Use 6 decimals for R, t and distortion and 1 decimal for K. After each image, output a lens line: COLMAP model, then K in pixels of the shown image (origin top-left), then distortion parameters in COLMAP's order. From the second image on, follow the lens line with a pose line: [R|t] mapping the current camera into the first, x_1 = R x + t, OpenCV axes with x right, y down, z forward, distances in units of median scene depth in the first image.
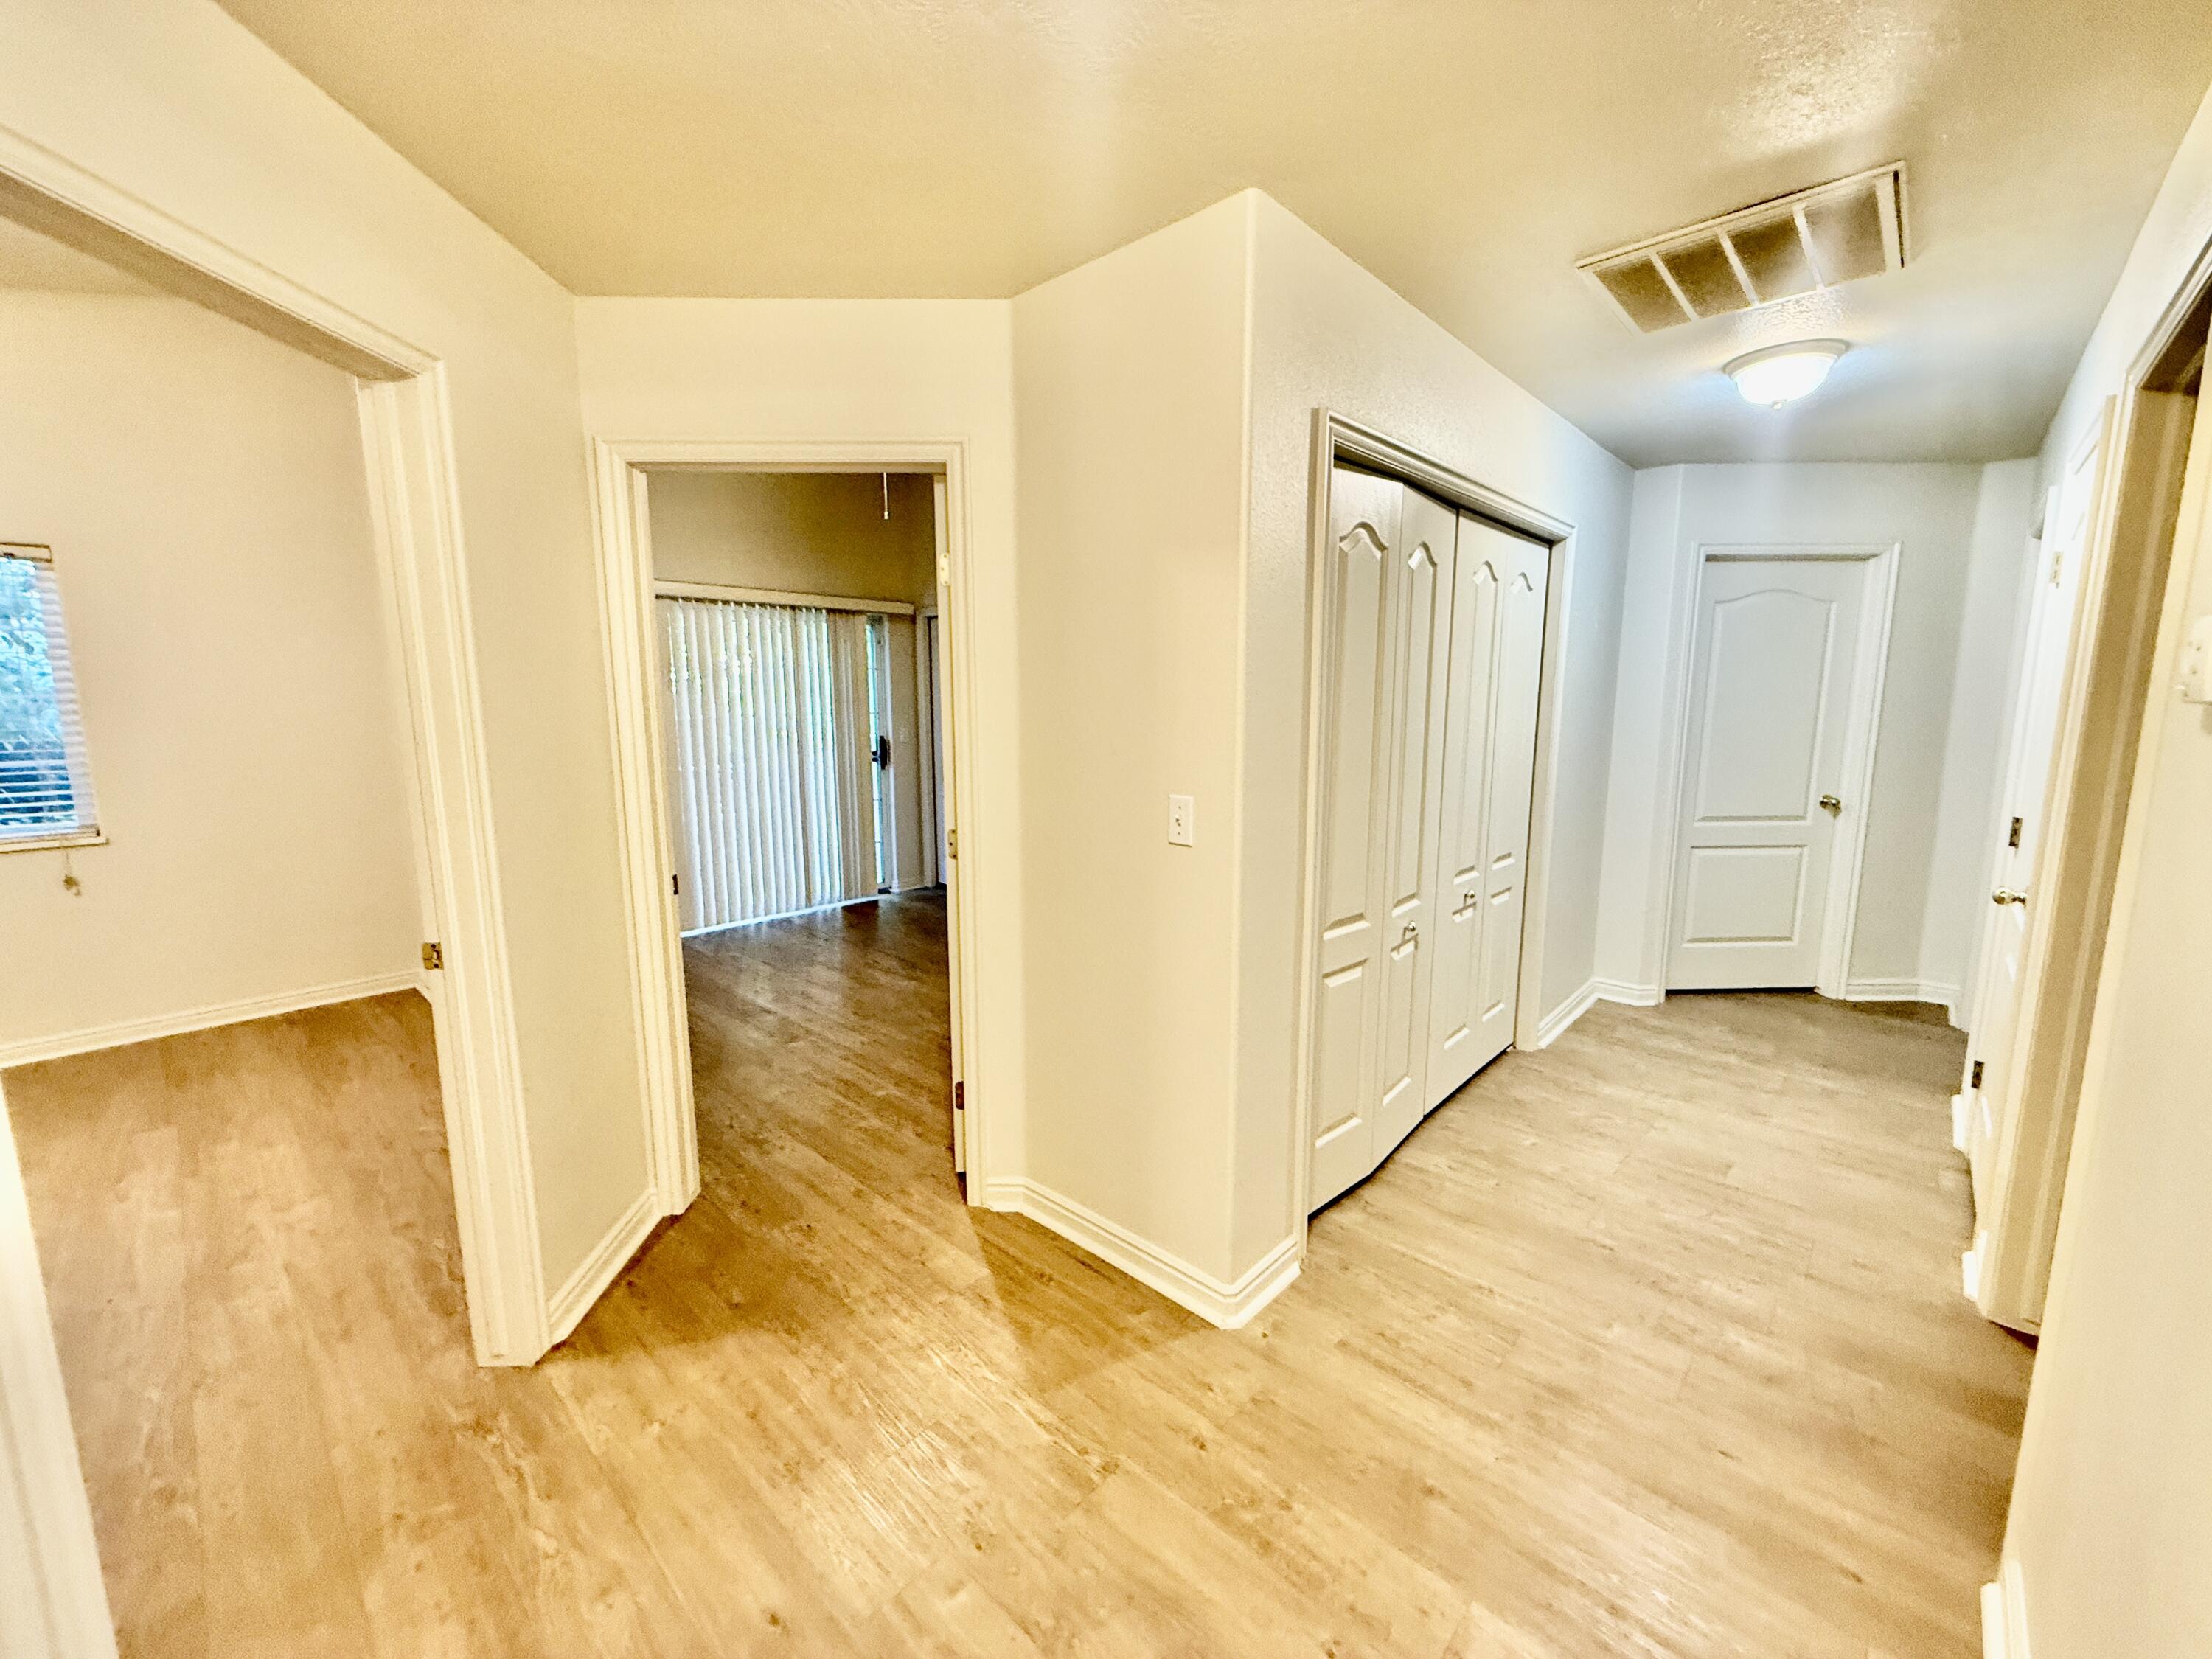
lens RADIAL K [[882.4, 0, 1109.7], [0, 882.4, 832.6], [0, 0, 1]] dist [0.001496, 0.000447]
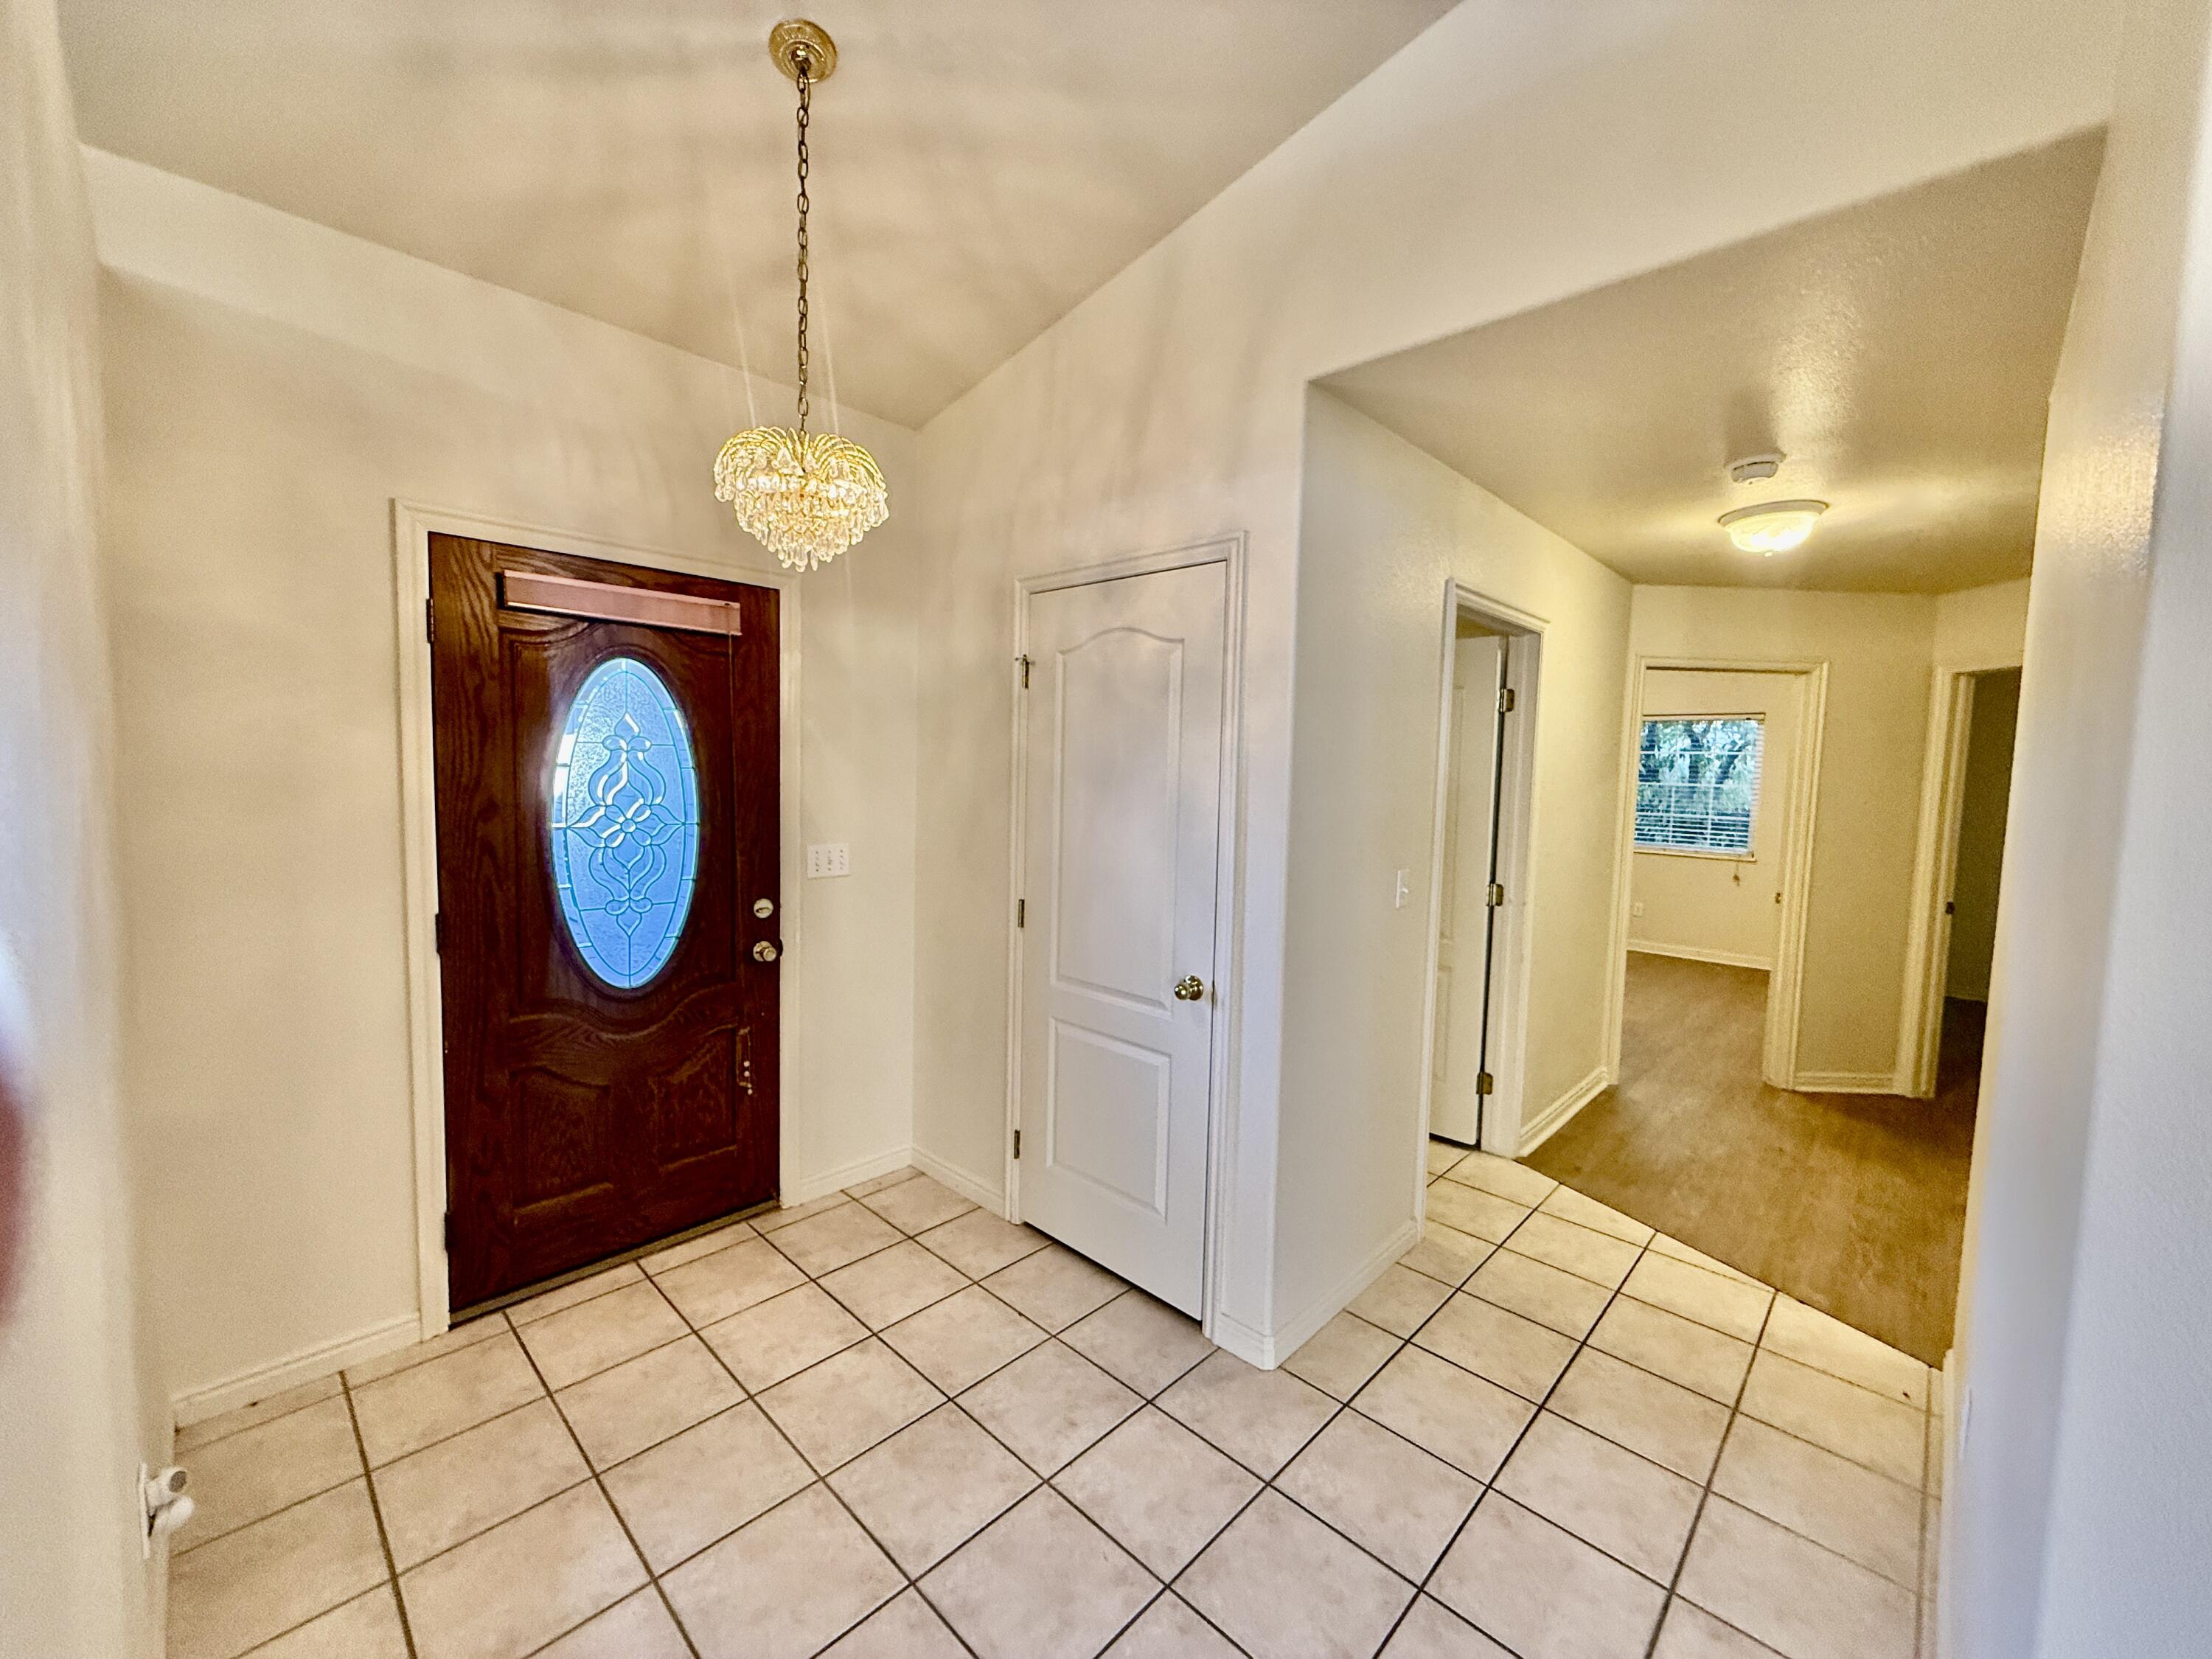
lens RADIAL K [[882.4, 0, 1100.1], [0, 882.4, 841.7], [0, 0, 1]] dist [0.001496, 0.000447]
pose [[-0.024098, 0.062066, -0.997781, 0.844919], [-0.170499, 0.983193, 0.065277, 0.090162], [0.985063, 0.171694, -0.013110, -0.402640]]
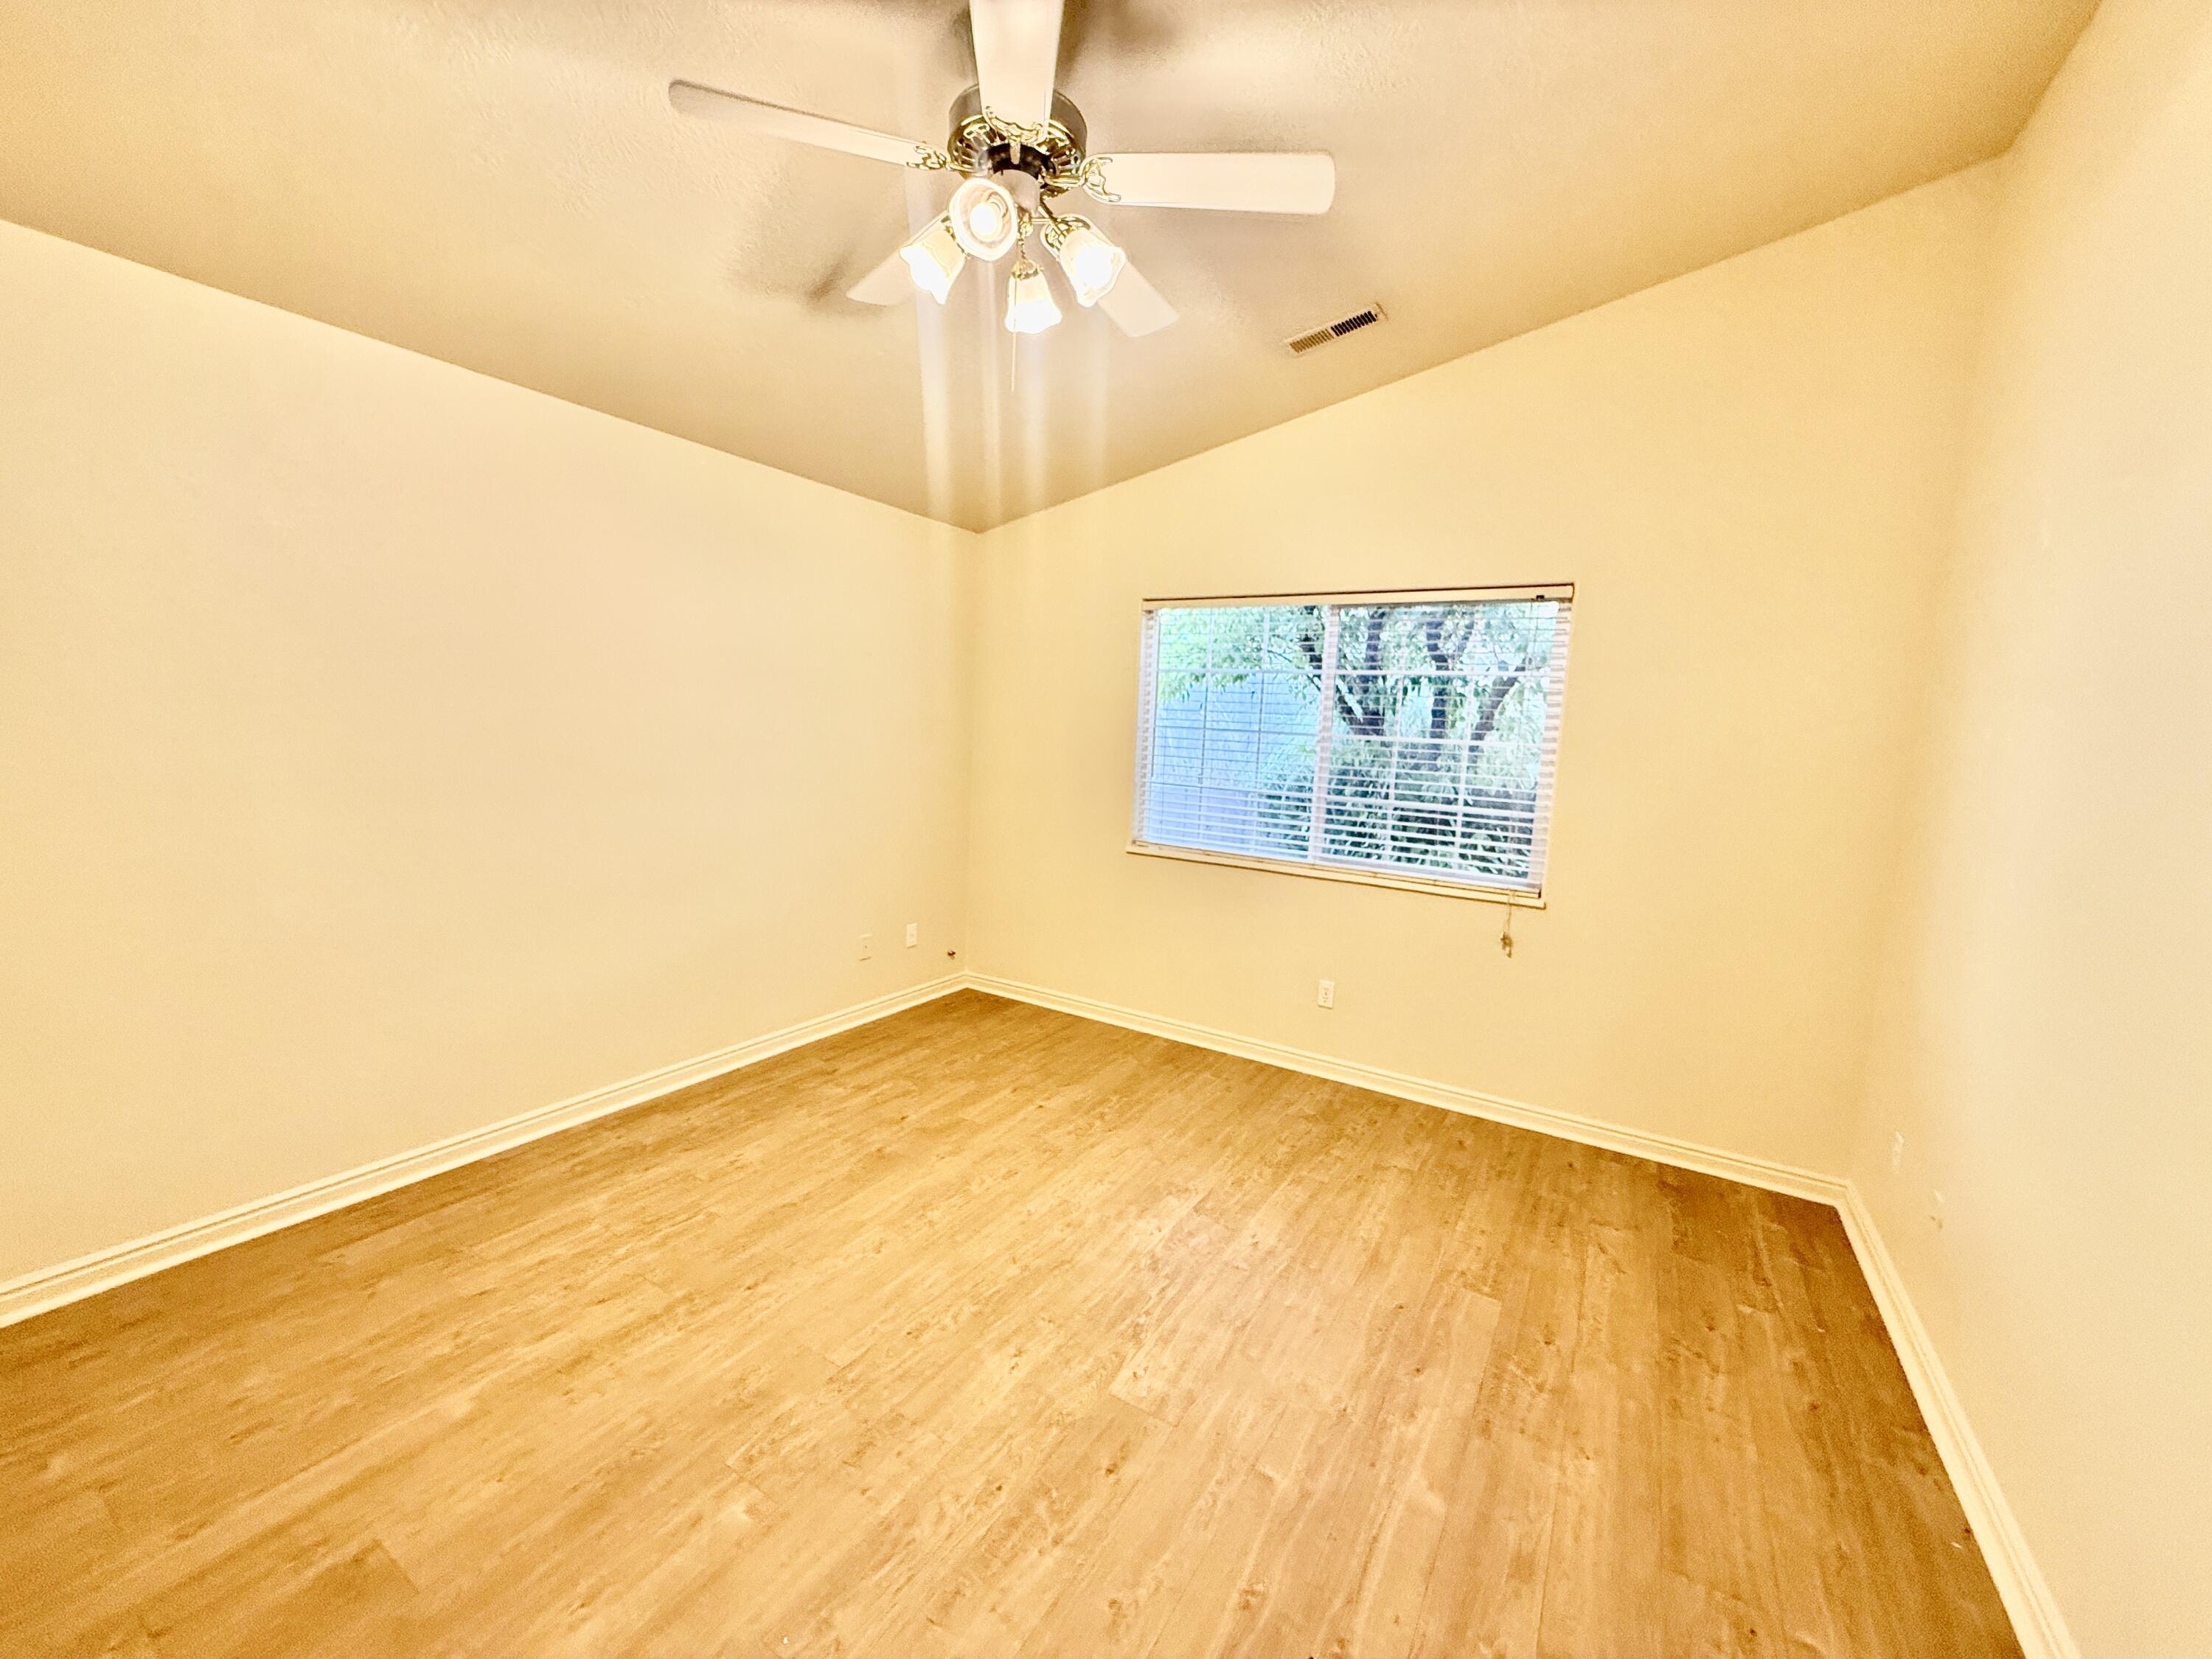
lens RADIAL K [[882.4, 0, 1114.2], [0, 882.4, 827.3], [0, 0, 1]] dist [0.001496, 0.000447]
pose [[0.206327, 0.108090, -0.972495, -0.369001], [-0.200343, 0.977491, 0.066139, -0.040238], [0.957753, 0.181187, 0.223338, 0.375487]]
